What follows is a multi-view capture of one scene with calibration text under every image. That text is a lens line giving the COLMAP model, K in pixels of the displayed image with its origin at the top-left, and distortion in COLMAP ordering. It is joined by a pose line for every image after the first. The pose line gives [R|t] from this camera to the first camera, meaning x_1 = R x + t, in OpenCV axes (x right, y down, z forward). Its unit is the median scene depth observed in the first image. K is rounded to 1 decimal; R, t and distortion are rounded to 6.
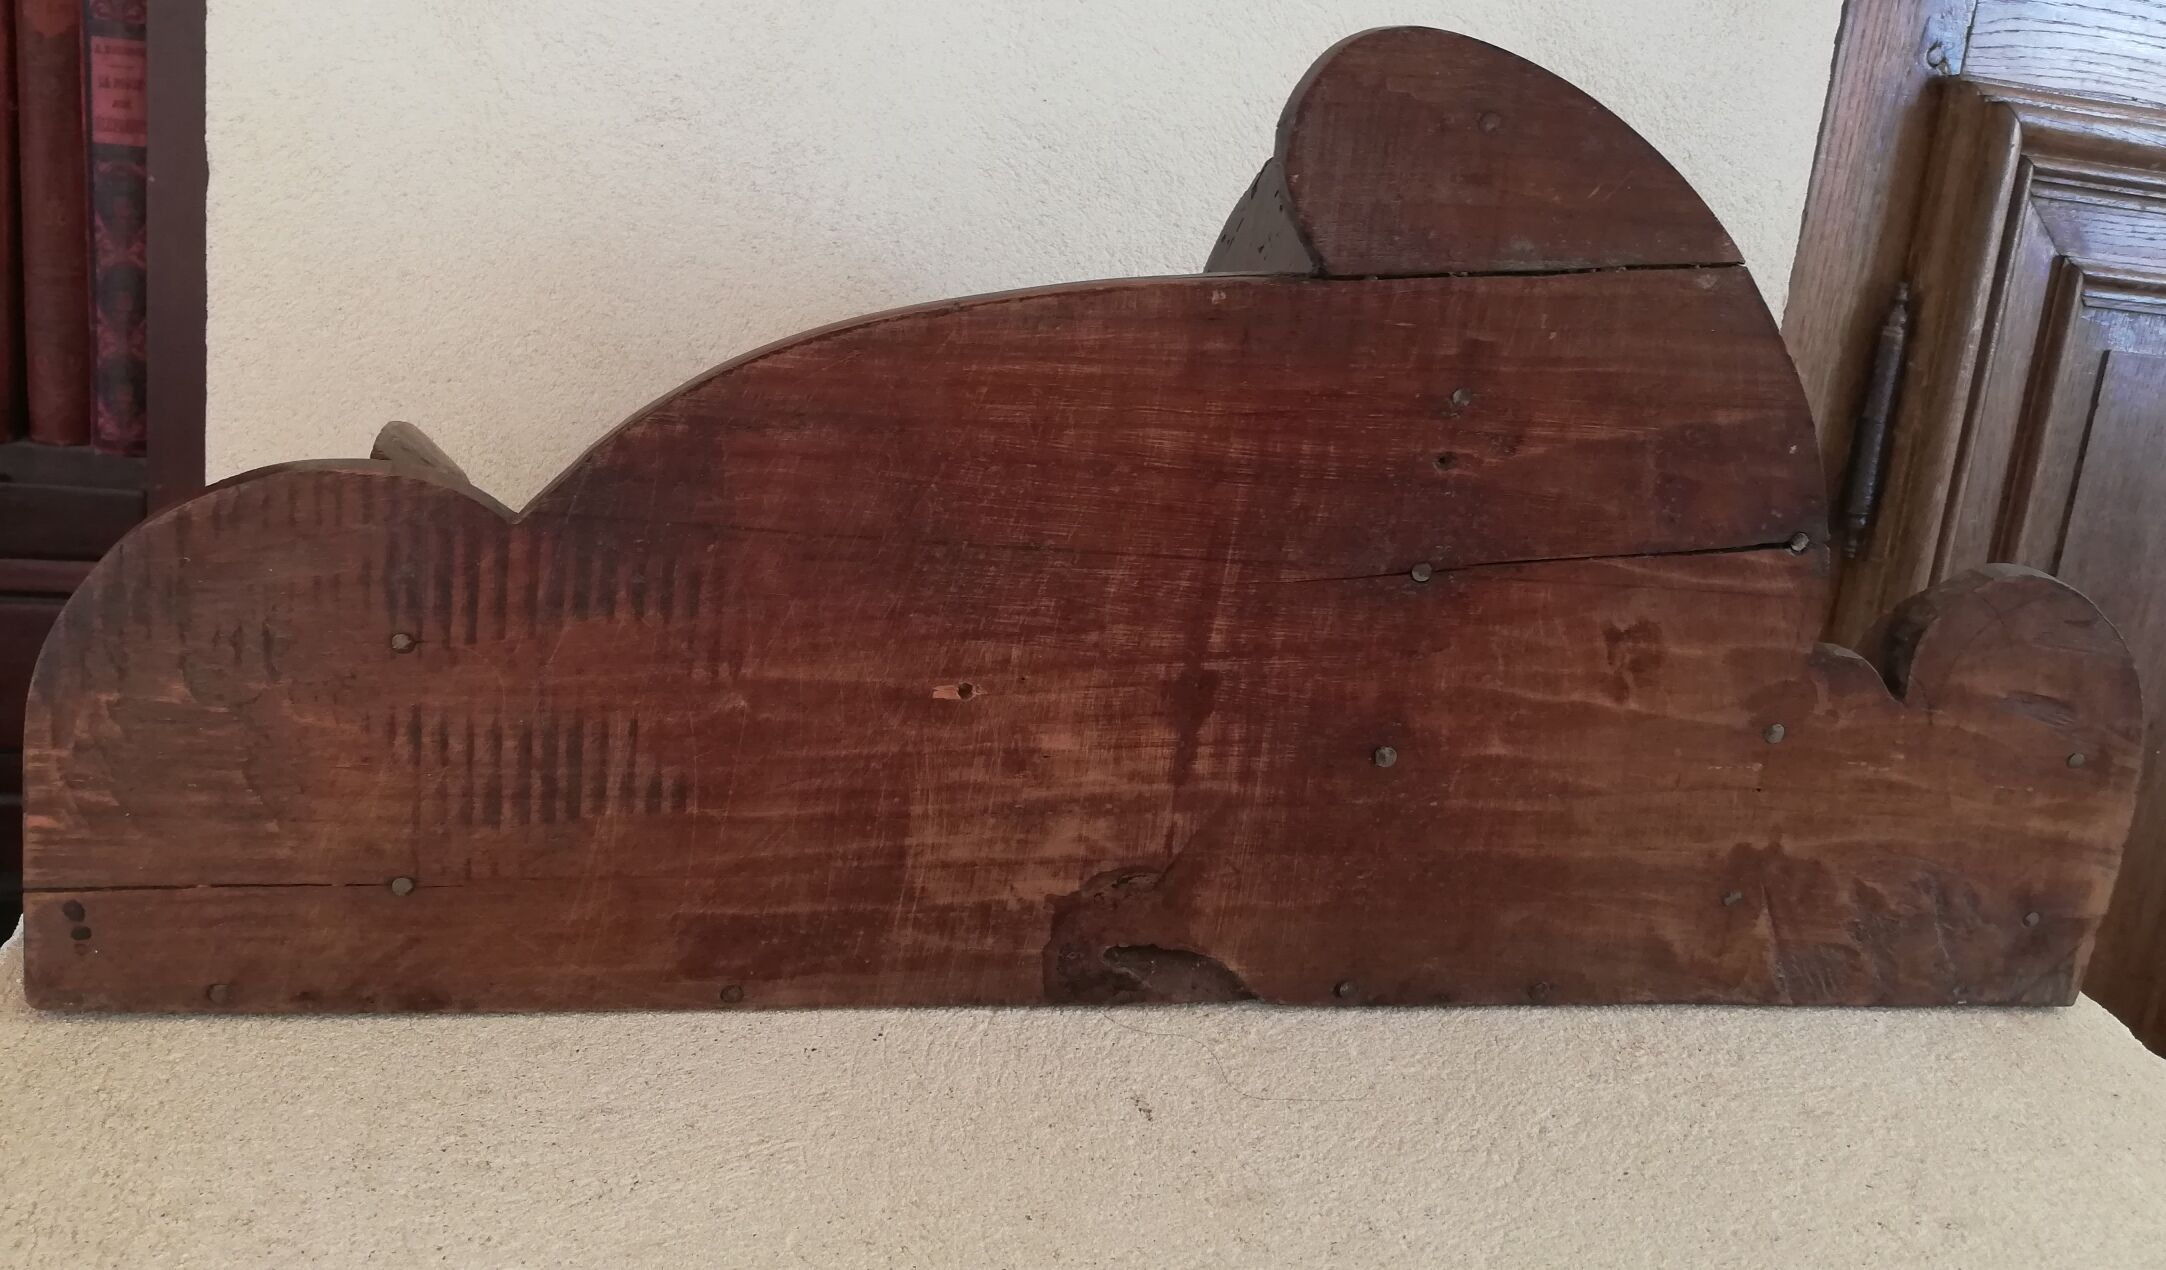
lens RADIAL K [[2000.0, 0, 1081.6], [0, 2000.0, 621.1], [0, 0, 1]] dist [-0.010837, 0.000000]
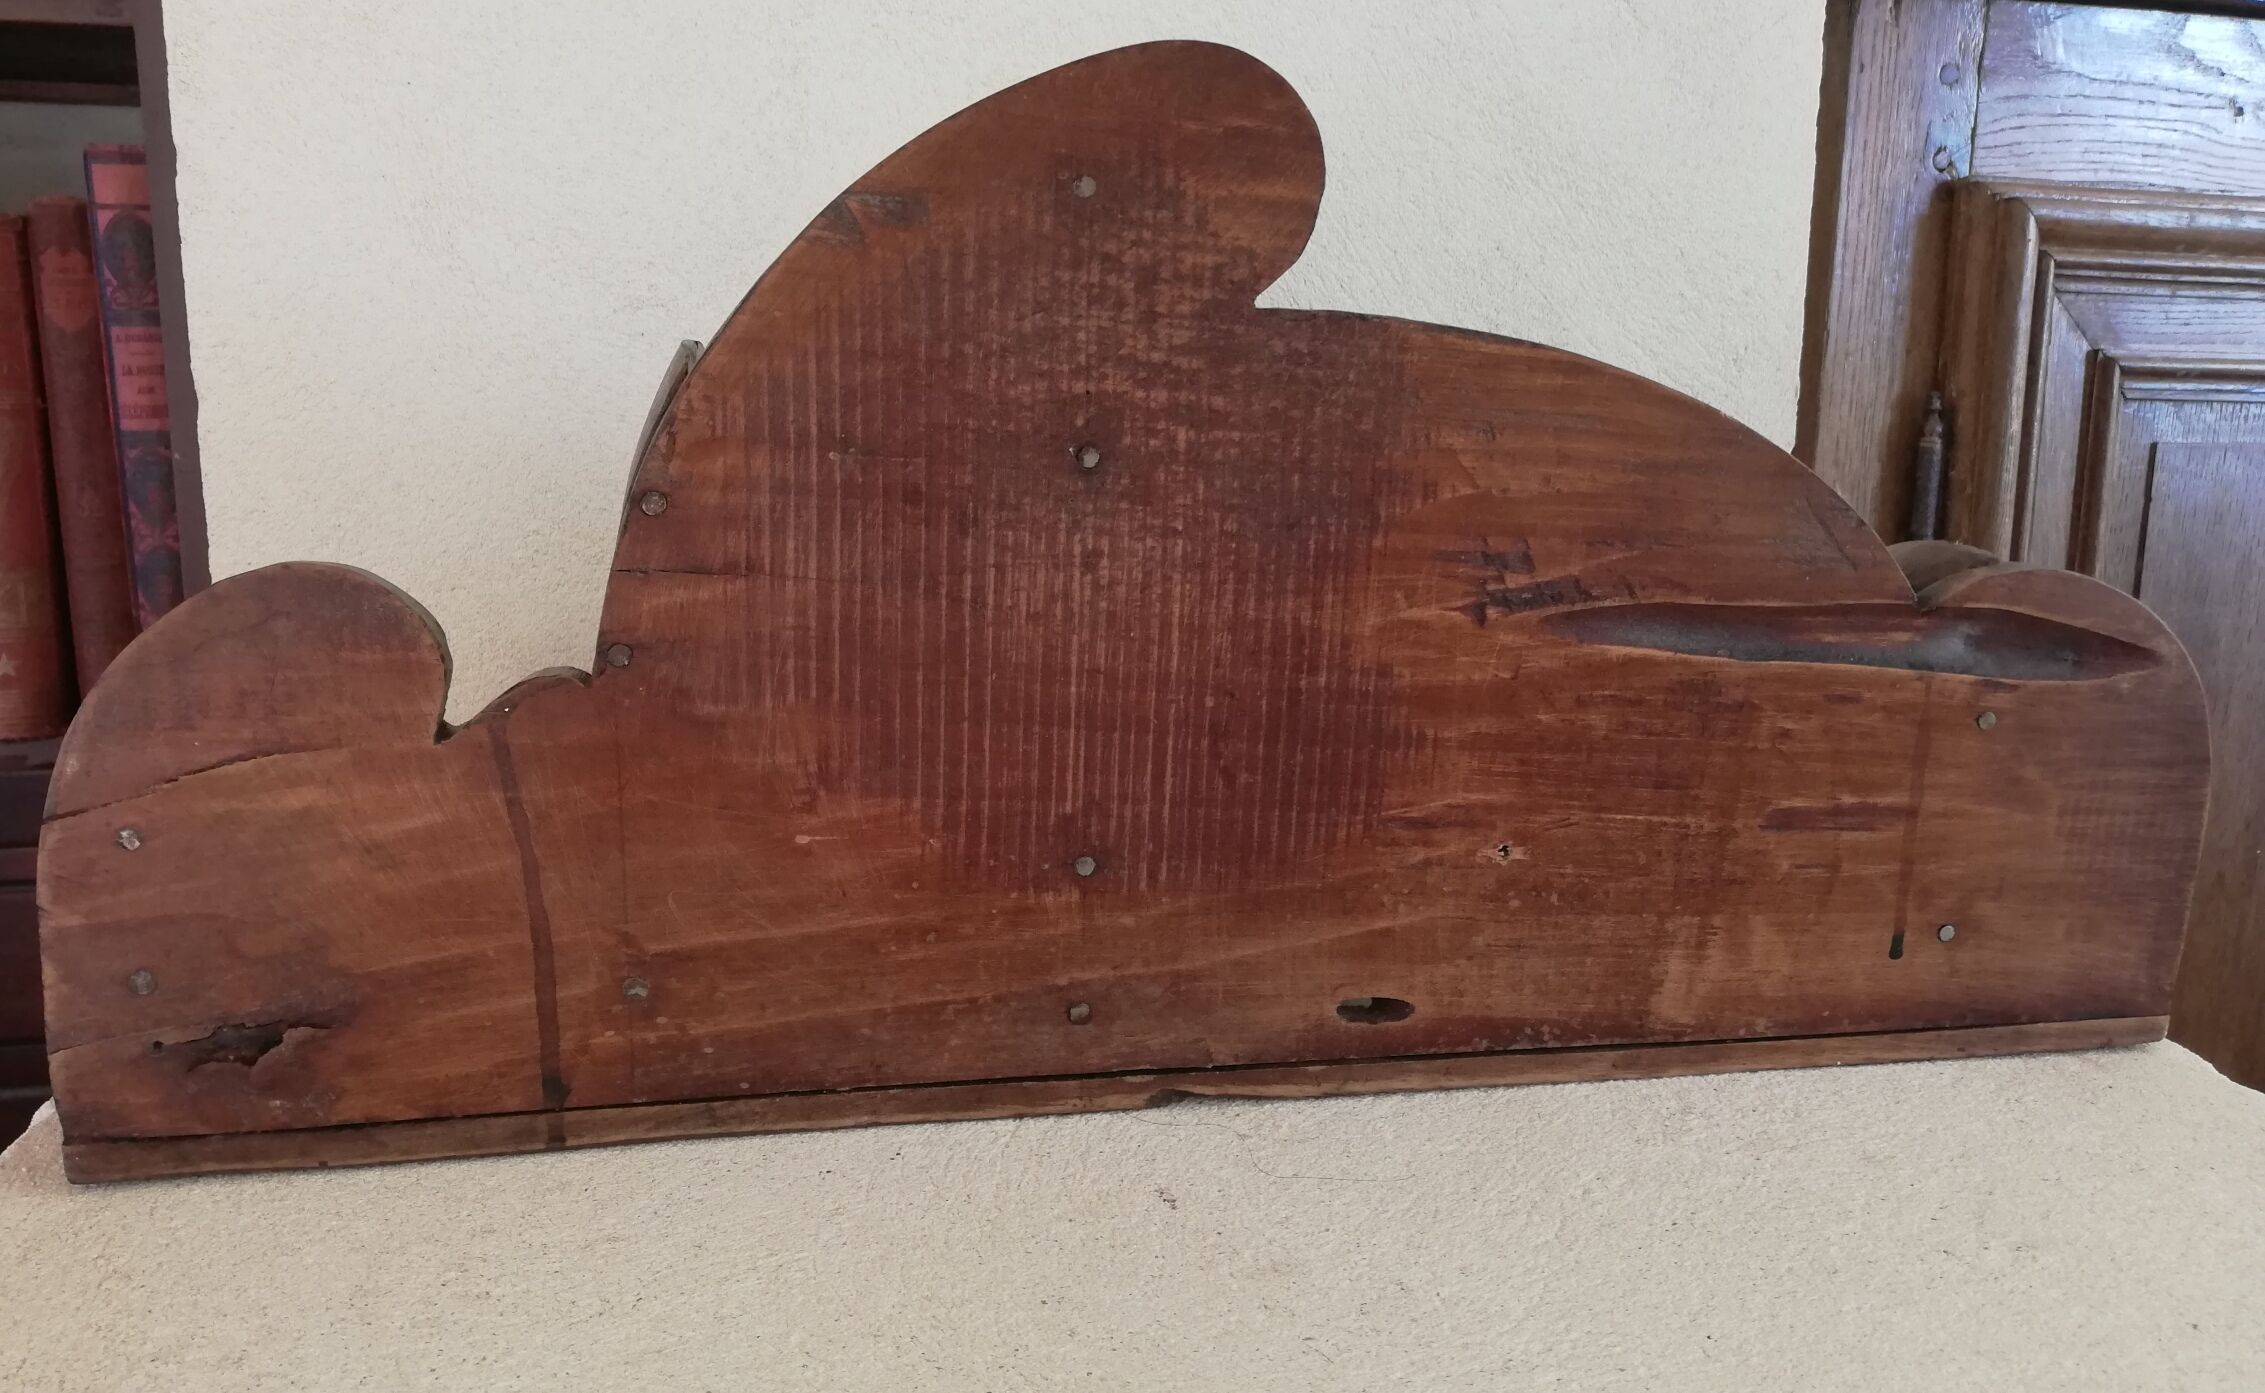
lens RADIAL K [[1997.9, 0, 1128.6], [0, 1997.9, 818.5], [0, 0, 1]] dist [-0.001840, -0.017684]
pose [[0.995088, -0.094065, -0.030833, 0.051269], [0.092798, 0.994872, -0.040217, 0.083819], [0.034458, 0.037159, 0.998715, 0.020369]]
